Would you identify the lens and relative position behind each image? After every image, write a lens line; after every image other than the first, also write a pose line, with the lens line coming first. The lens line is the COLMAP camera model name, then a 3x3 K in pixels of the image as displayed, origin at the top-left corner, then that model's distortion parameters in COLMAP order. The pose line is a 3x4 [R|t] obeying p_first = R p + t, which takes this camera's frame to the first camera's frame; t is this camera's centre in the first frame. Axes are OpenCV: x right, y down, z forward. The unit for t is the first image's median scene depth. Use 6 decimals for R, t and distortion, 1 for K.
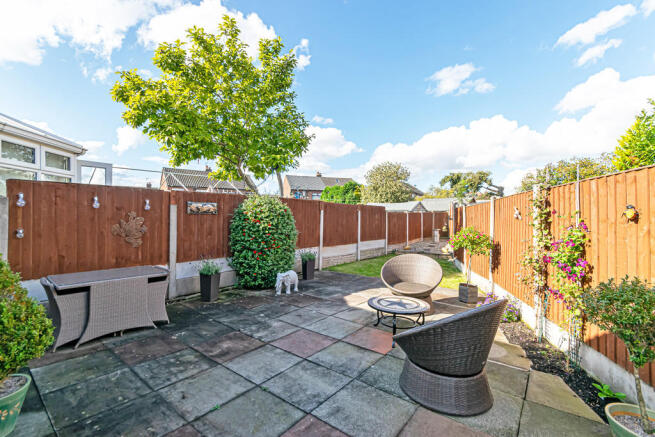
lens RADIAL K [[300.4, 0, 327.0], [0, 300.4, 209.8], [0, 0, 1]] dist [0.000735, 0.000258]
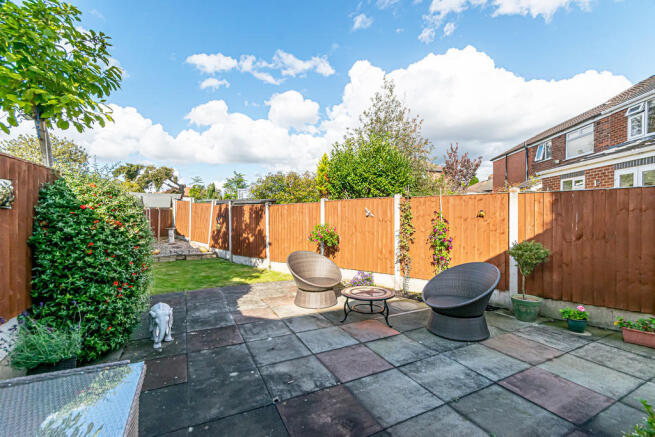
lens RADIAL K [[300.4, 0, 327.0], [0, 300.4, 209.8], [0, 0, 1]] dist [0.000735, 0.000258]
pose [[0.393305, 0.011565, 0.919335, -0.788731], [-0.021244, 0.999768, -0.003488, 0.009951], [-0.919163, -0.018159, 0.393460, 0.644654]]
